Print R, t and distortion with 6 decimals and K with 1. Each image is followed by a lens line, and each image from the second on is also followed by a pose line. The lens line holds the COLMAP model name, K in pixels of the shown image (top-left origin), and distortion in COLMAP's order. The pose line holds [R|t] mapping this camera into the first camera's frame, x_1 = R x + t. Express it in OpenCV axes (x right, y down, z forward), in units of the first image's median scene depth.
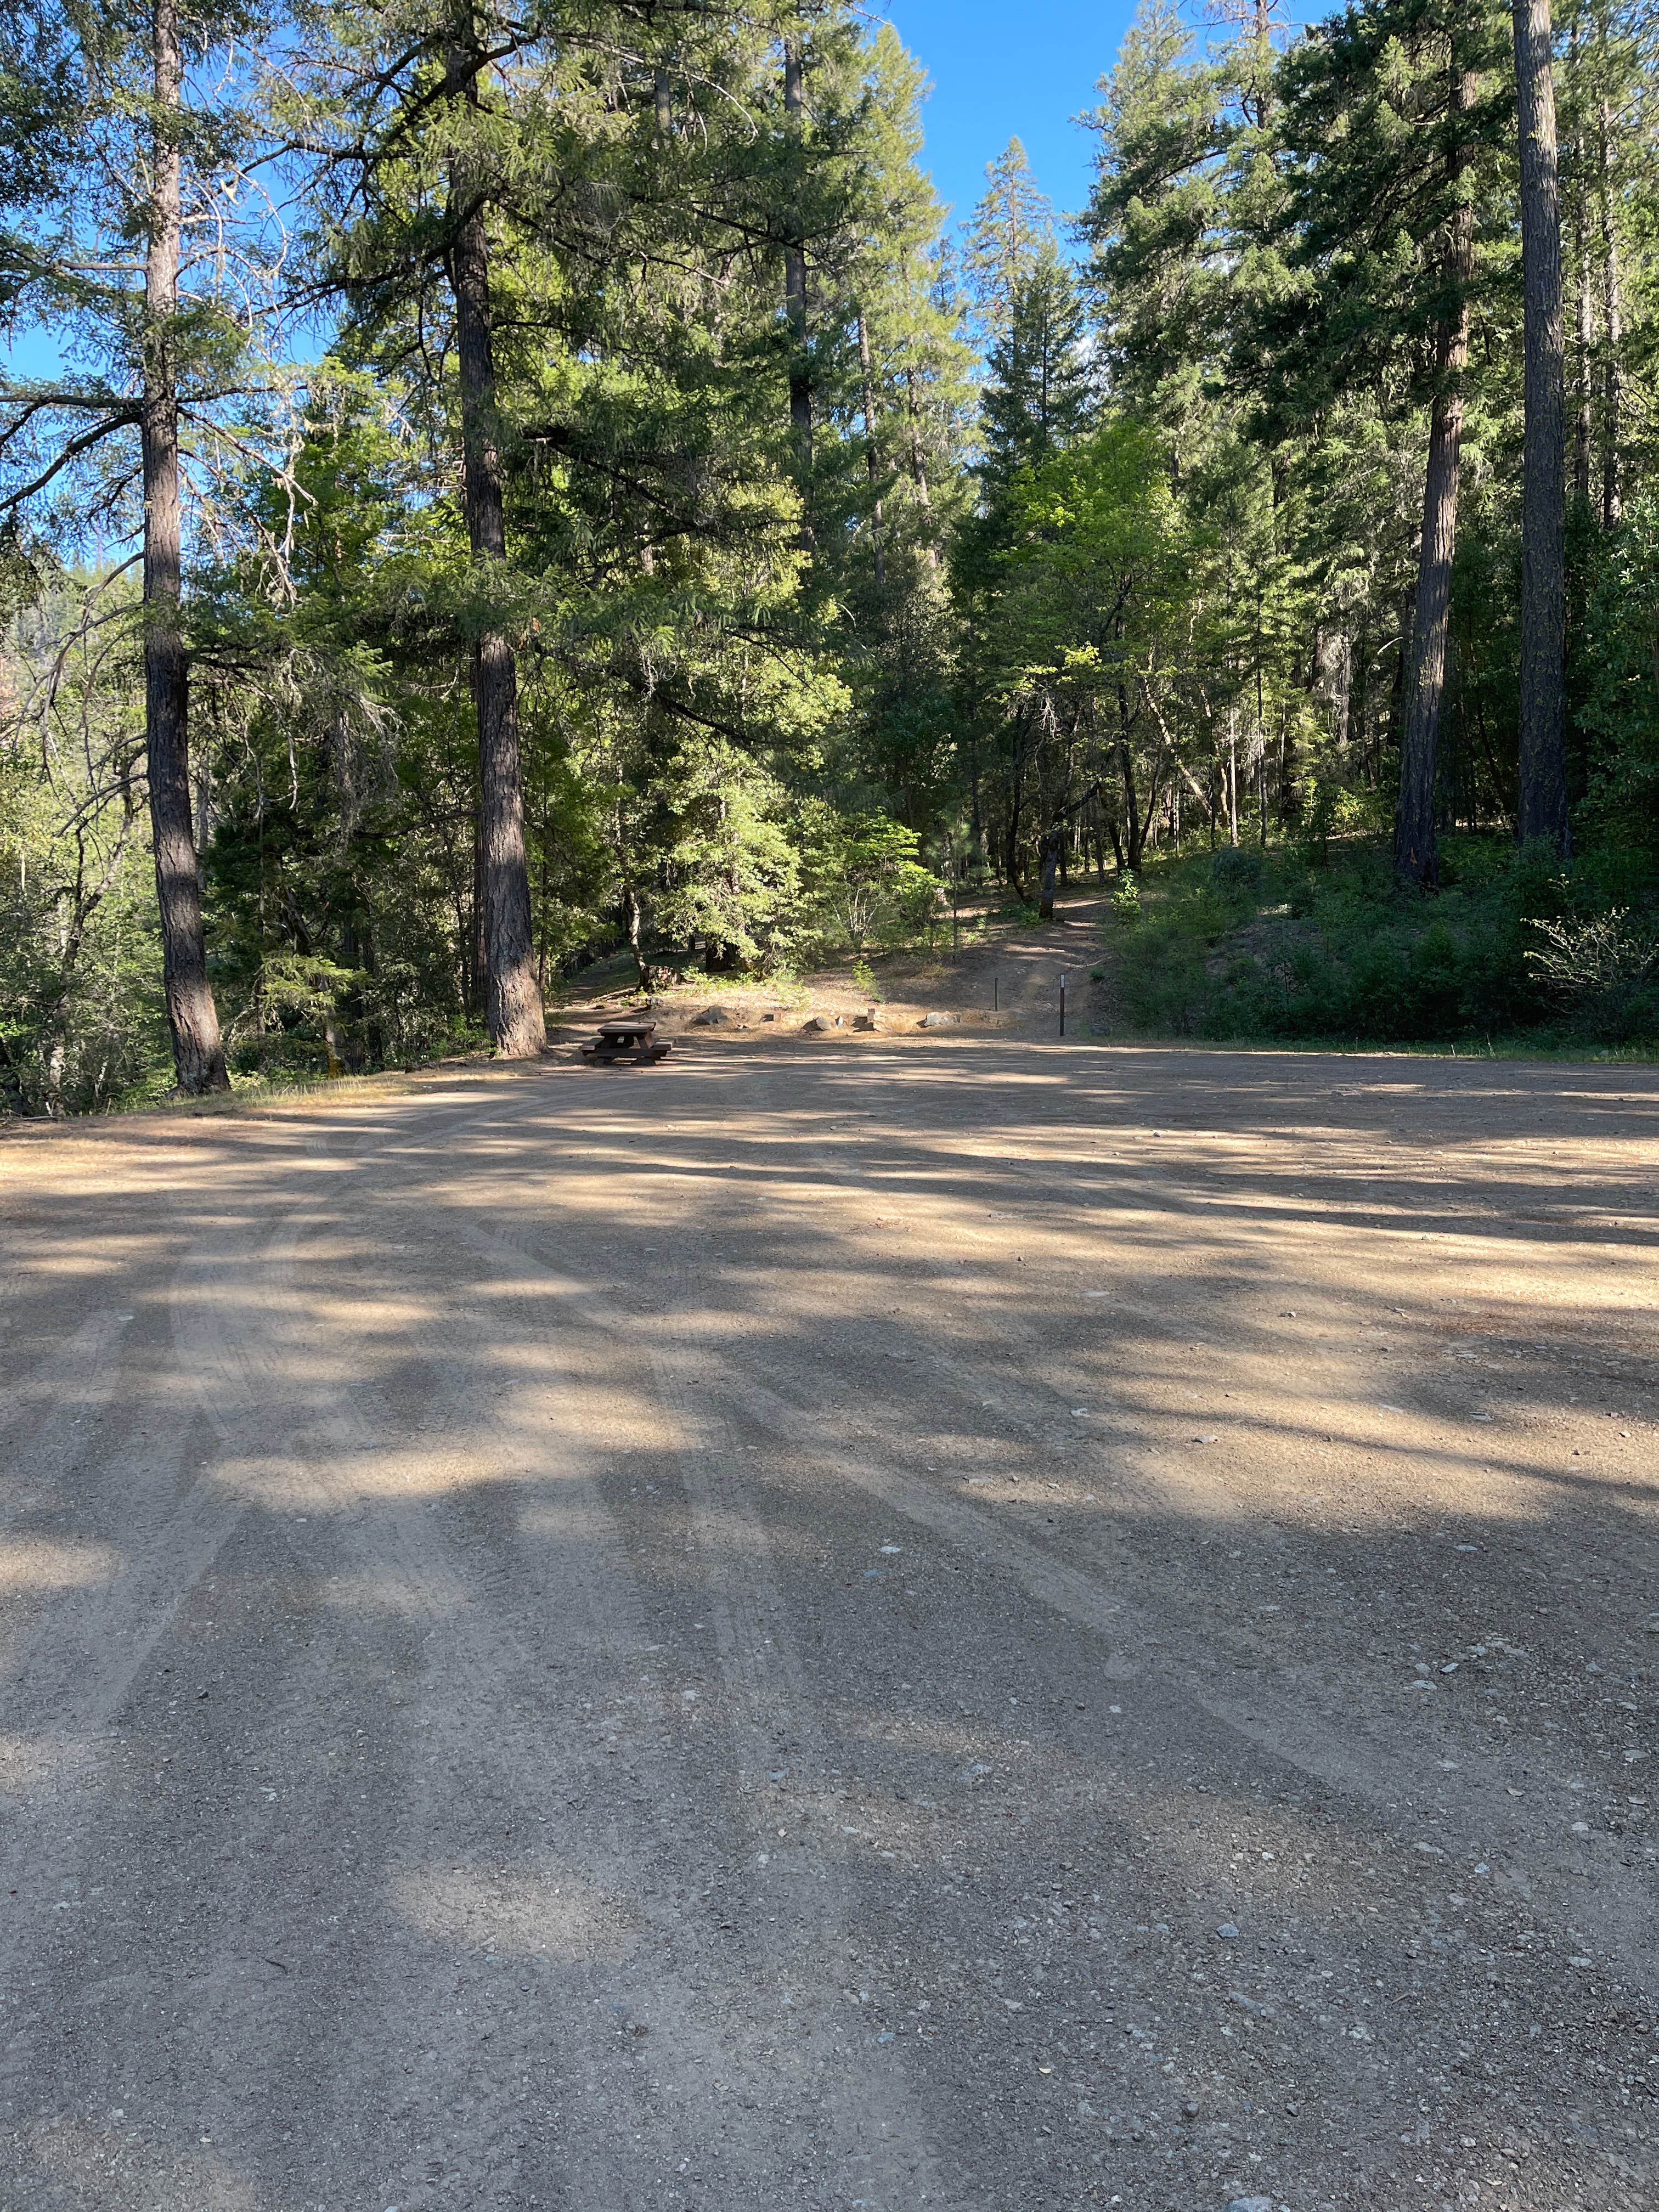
lens RADIAL K [[1690.7, 0, 817.2], [0, 1690.7, 1091.0], [0, 0, 1]] dist [0.096605, -0.072627]
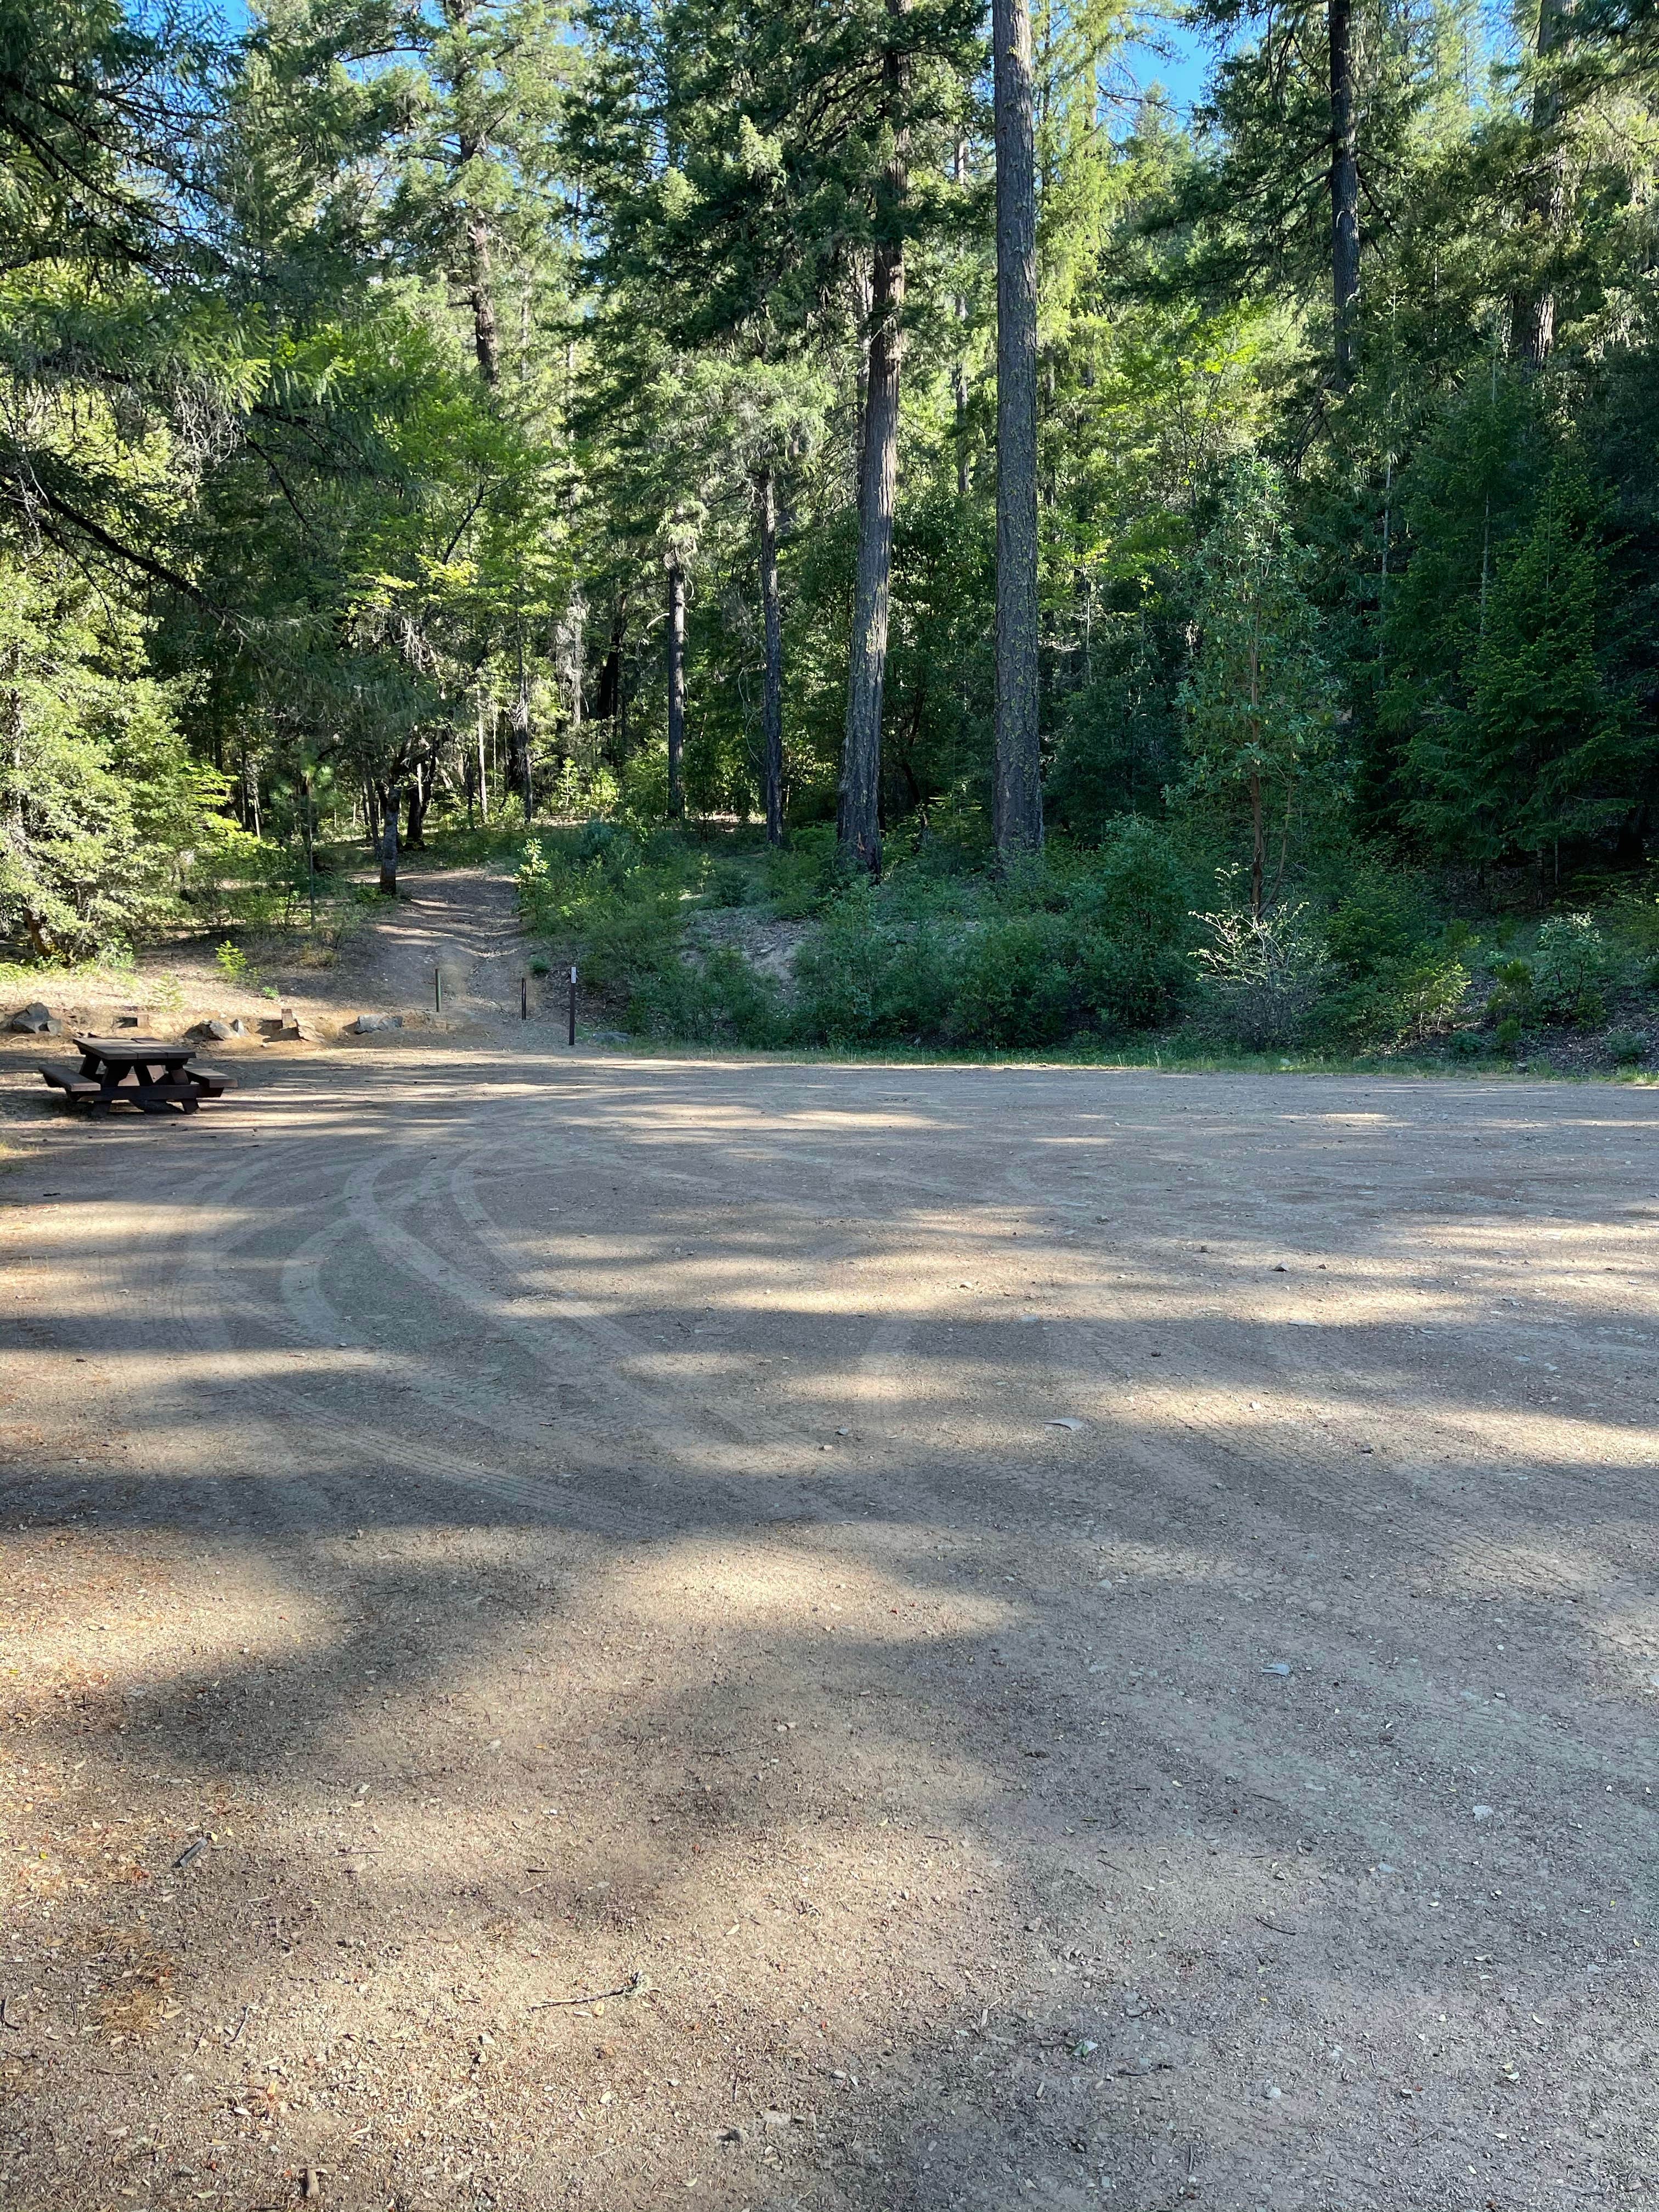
lens RADIAL K [[1690.7, 0, 817.2], [0, 1690.7, 1091.0], [0, 0, 1]] dist [0.096605, -0.072627]
pose [[0.854231, -0.027350, 0.519173, -0.142077], [0.023597, 0.999626, 0.013834, -0.016899], [-0.519357, 0.000433, 0.854557, 0.239788]]
